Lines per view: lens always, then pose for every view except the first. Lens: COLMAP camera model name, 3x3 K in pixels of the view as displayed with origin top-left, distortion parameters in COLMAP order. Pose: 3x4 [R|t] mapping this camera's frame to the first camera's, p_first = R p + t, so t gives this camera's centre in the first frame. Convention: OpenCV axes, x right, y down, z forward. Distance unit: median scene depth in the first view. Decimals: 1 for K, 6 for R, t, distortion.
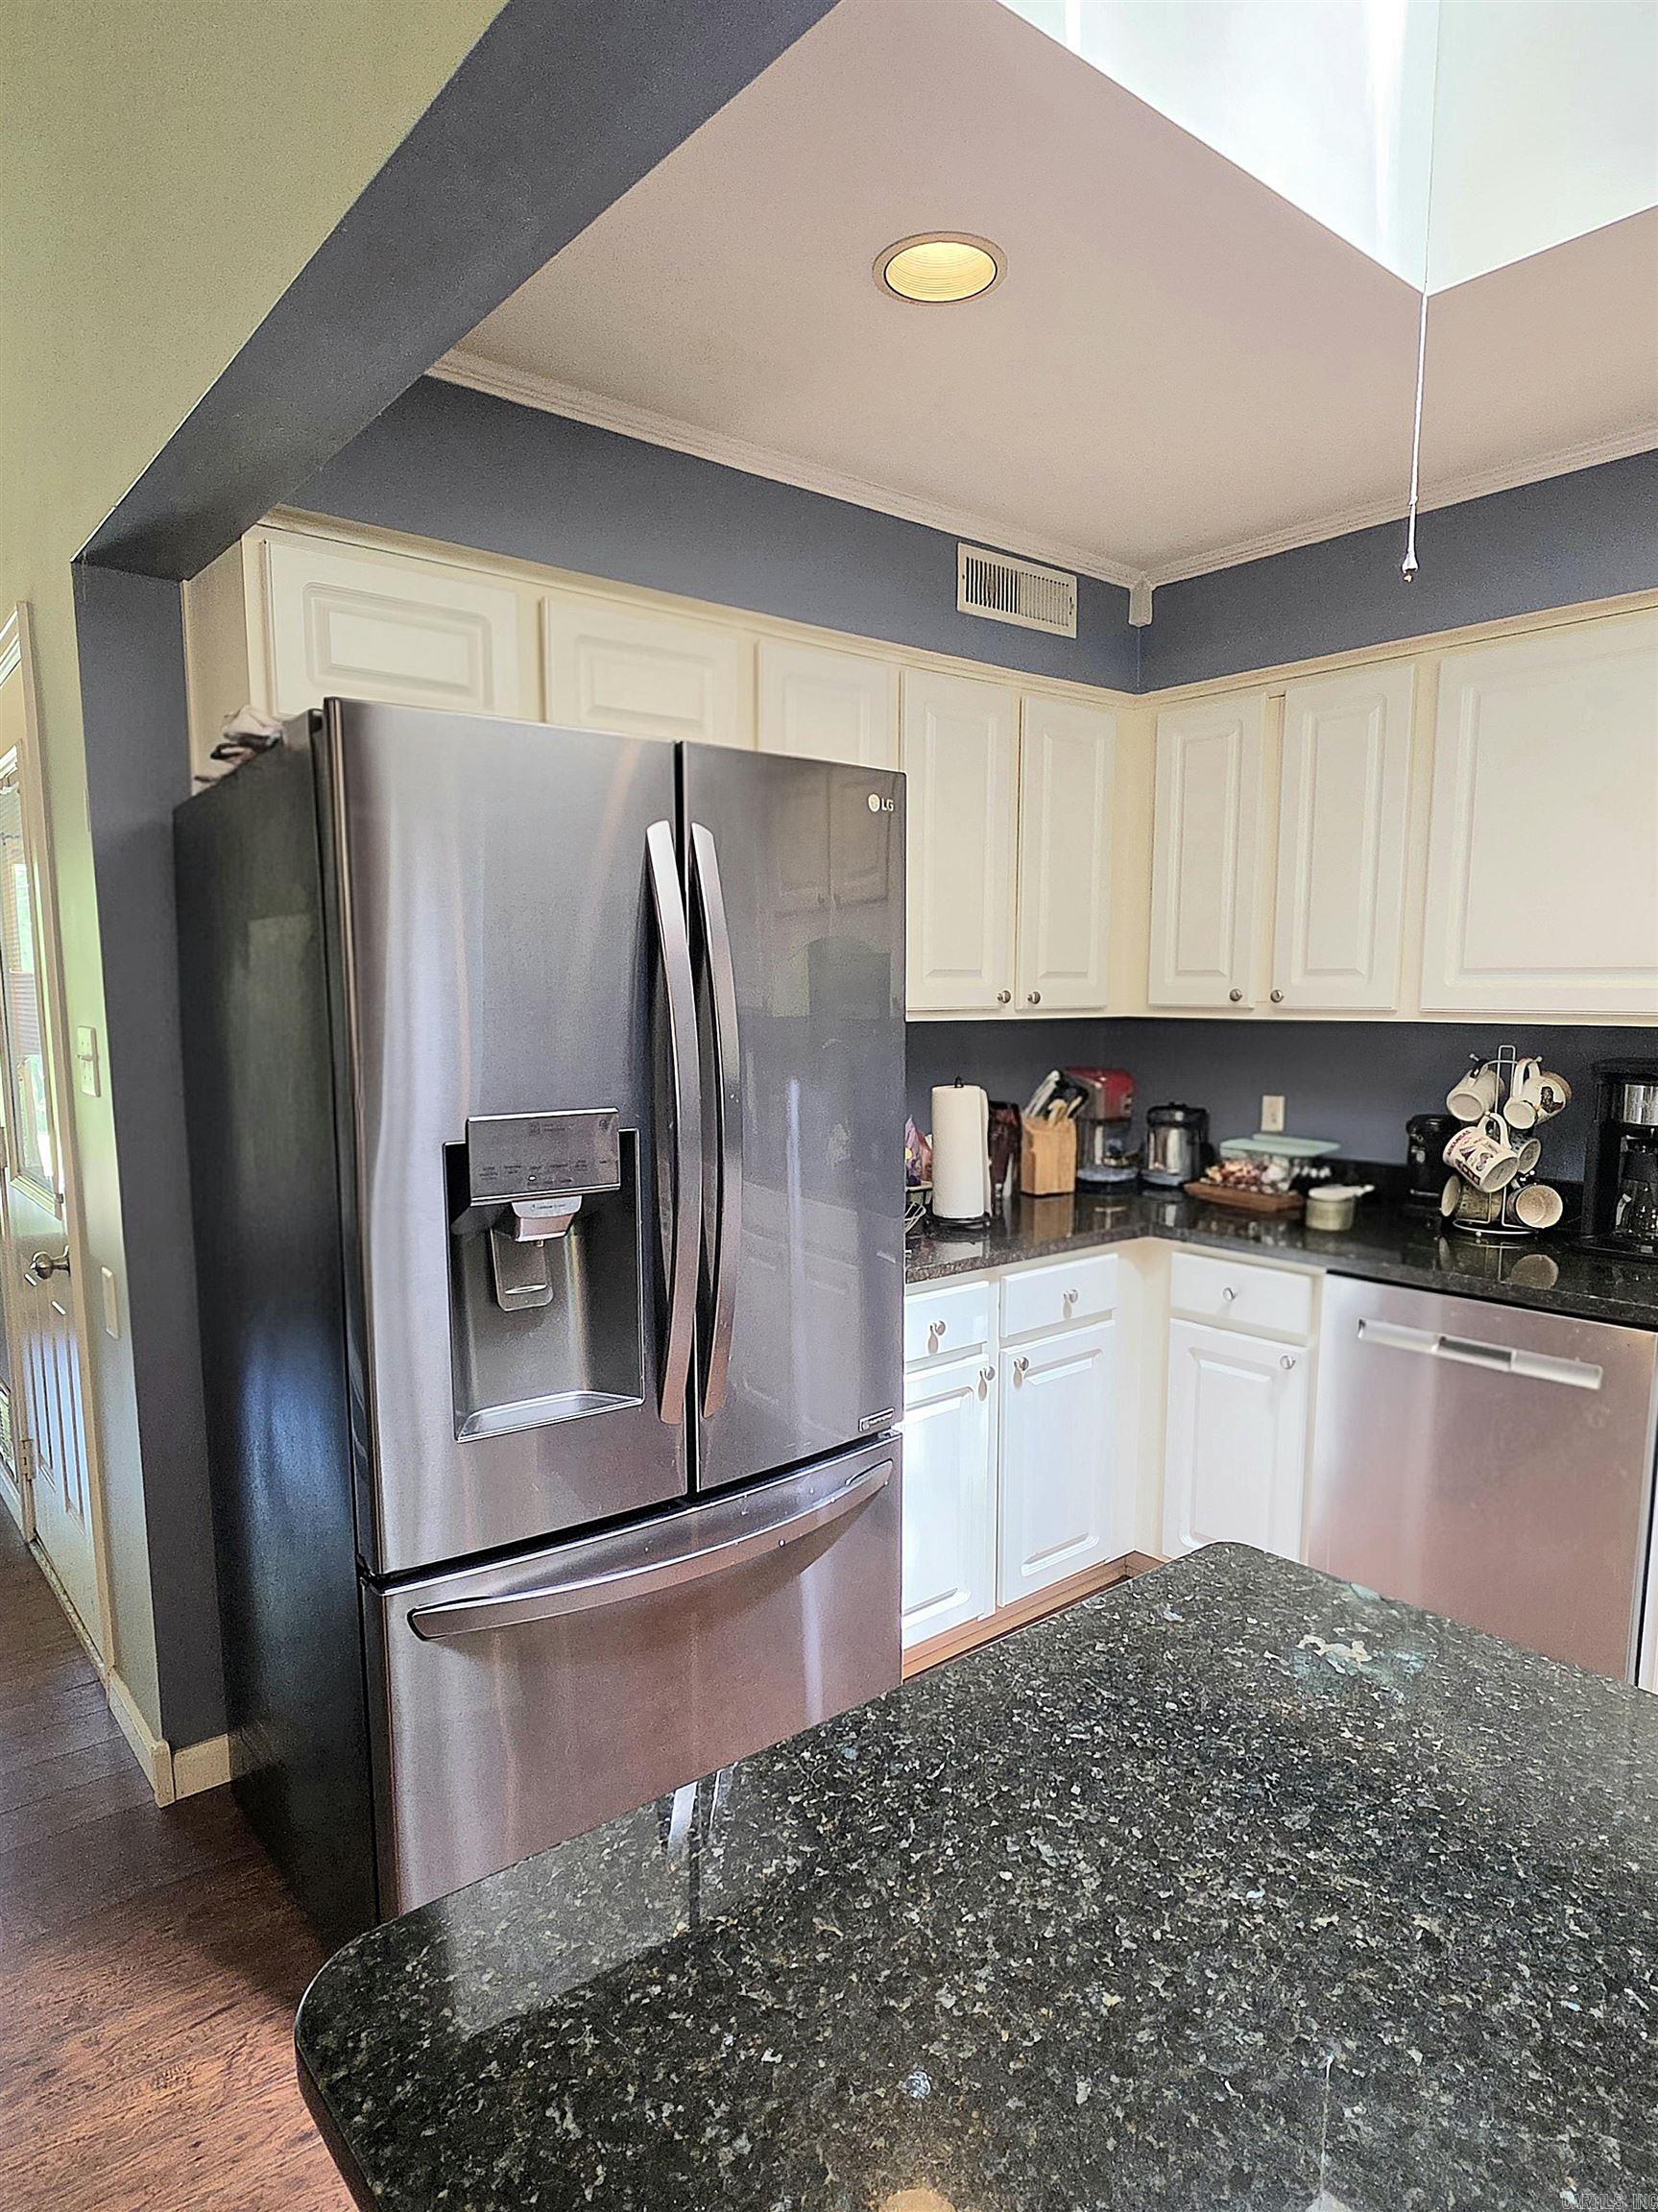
lens RADIAL K [[1250.1, 0, 834.0], [0, 1250.1, 1160.0], [0, 0, 1]] dist [0.000656, -0.000415]
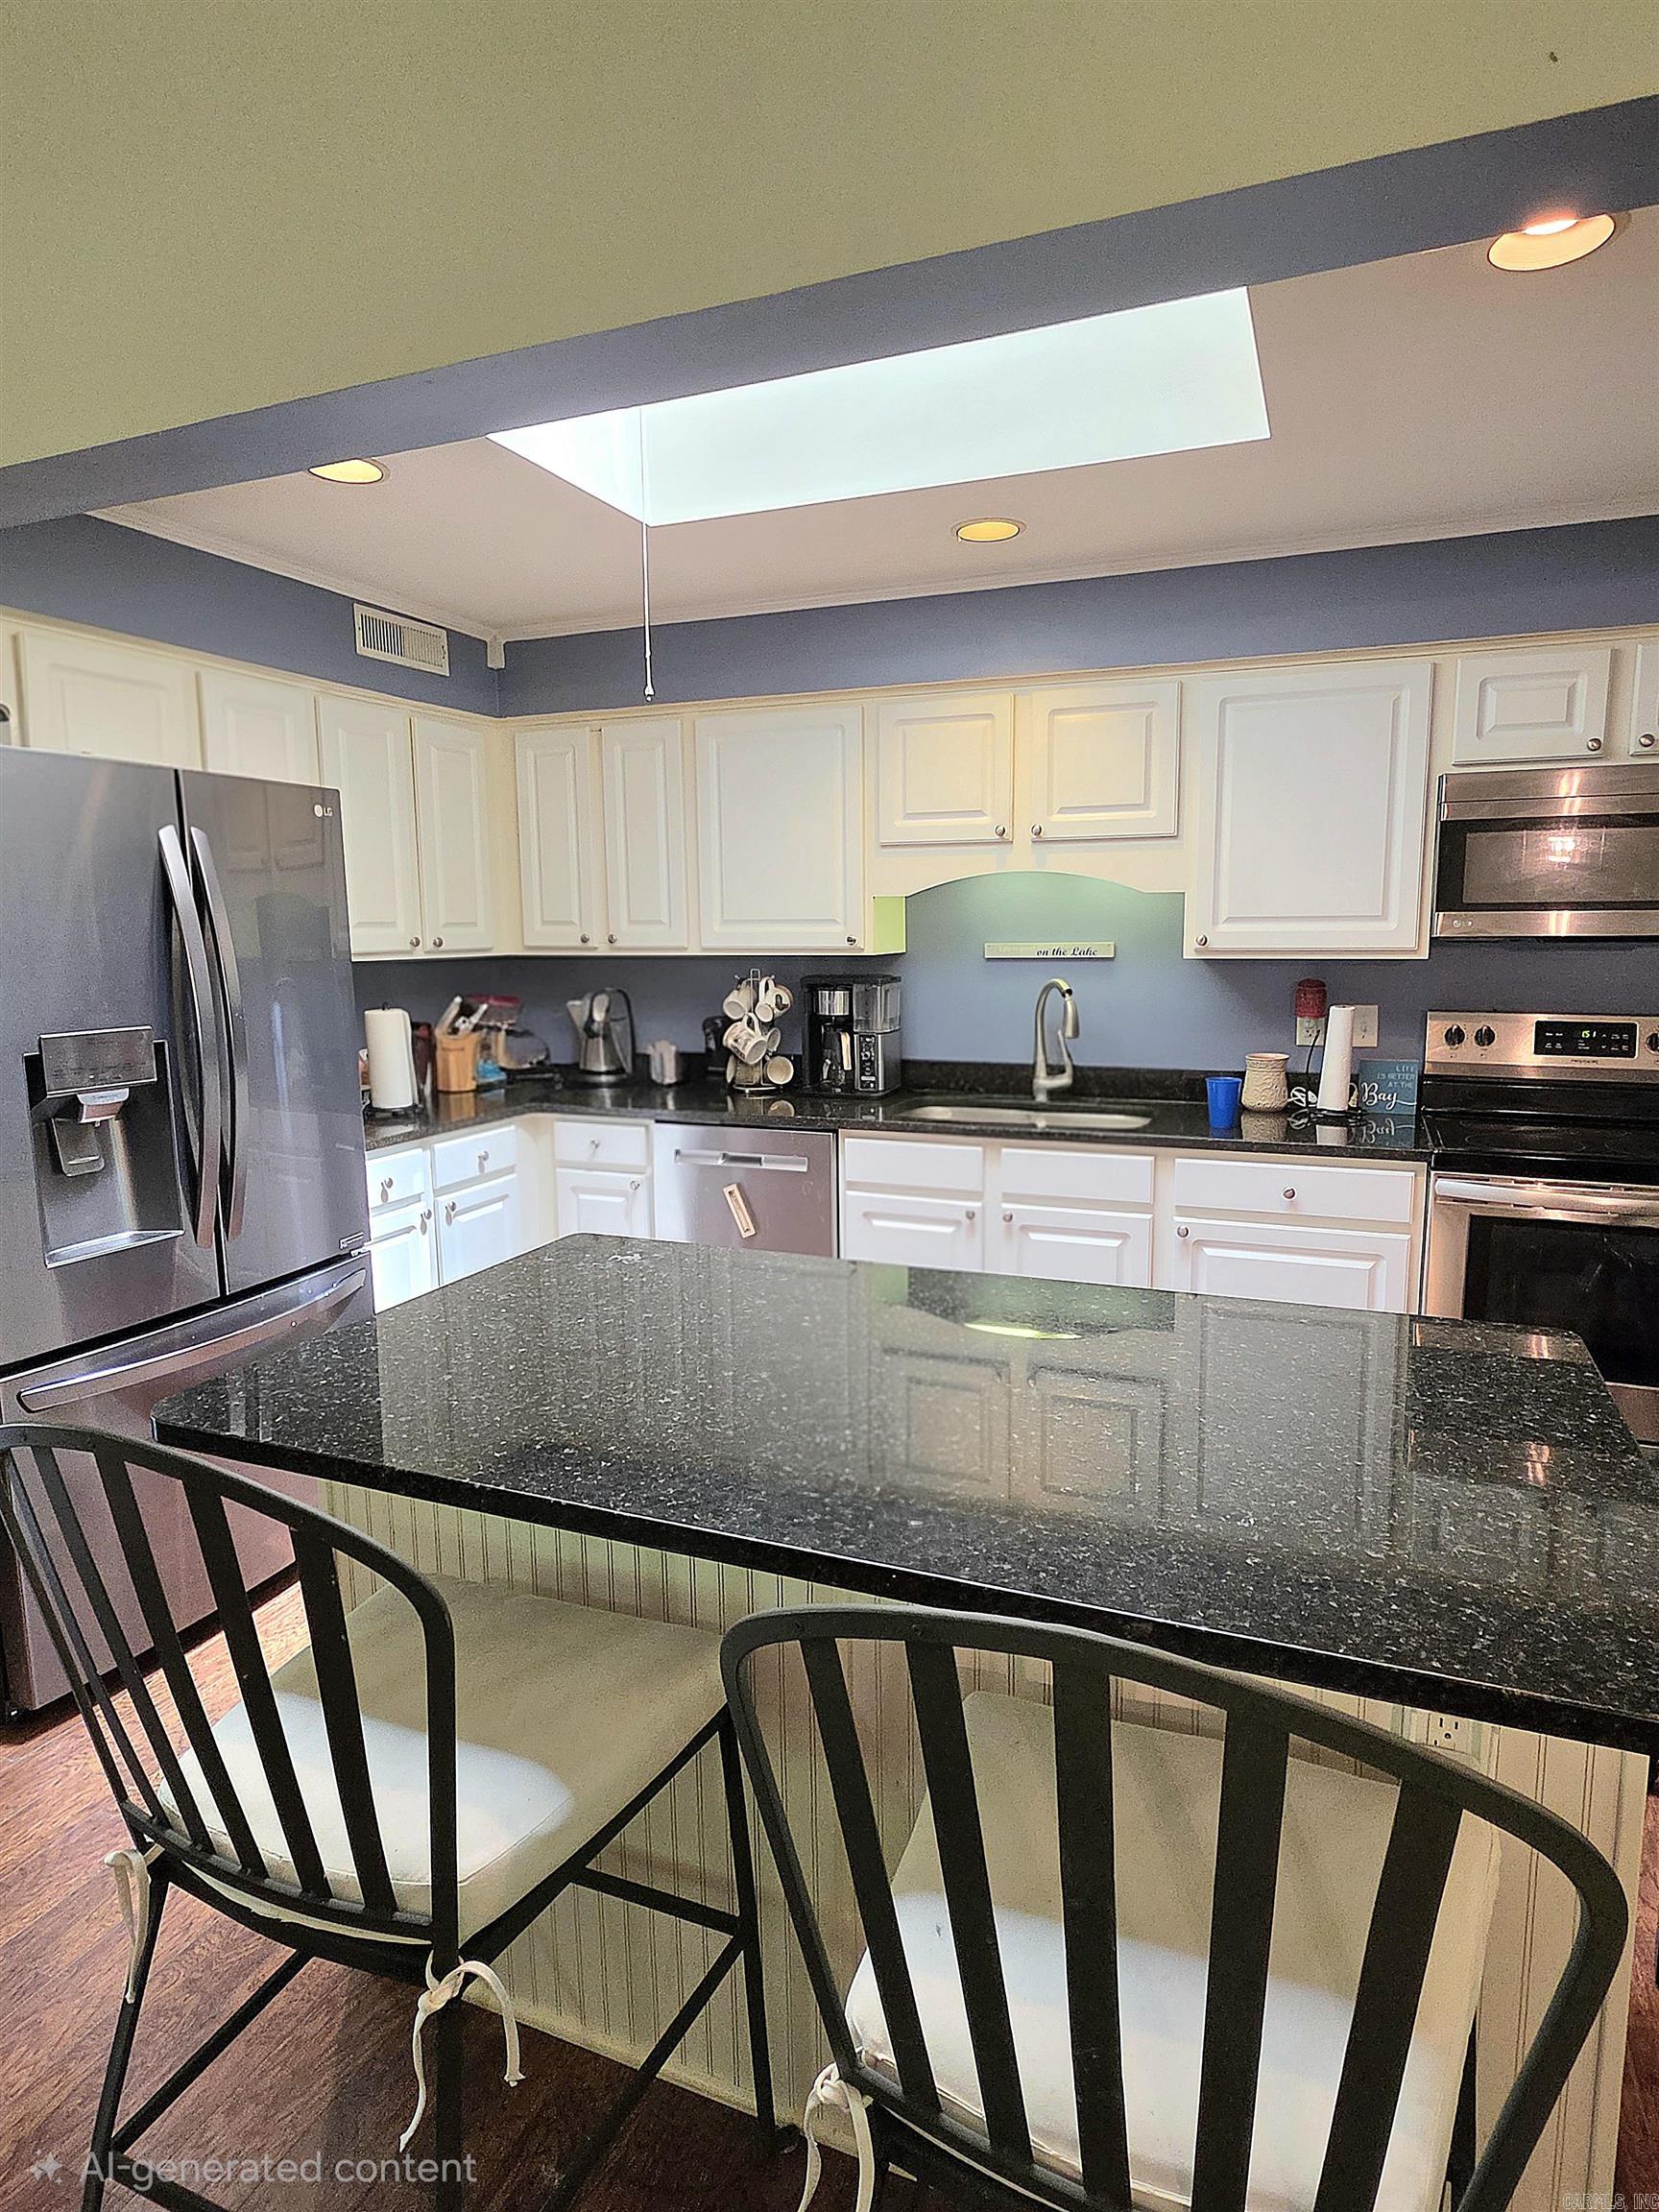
lens RADIAL K [[1250.1, 0, 838.4], [0, 1250.1, 1110.1], [0, 0, 1]] dist [0.000656, -0.000415]
pose [[0.888065, -0.074926, 0.453571, -0.089952], [0.070731, 0.997150, 0.026233, 0.050049], [-0.454244, 0.008785, 0.890834, -0.434360]]
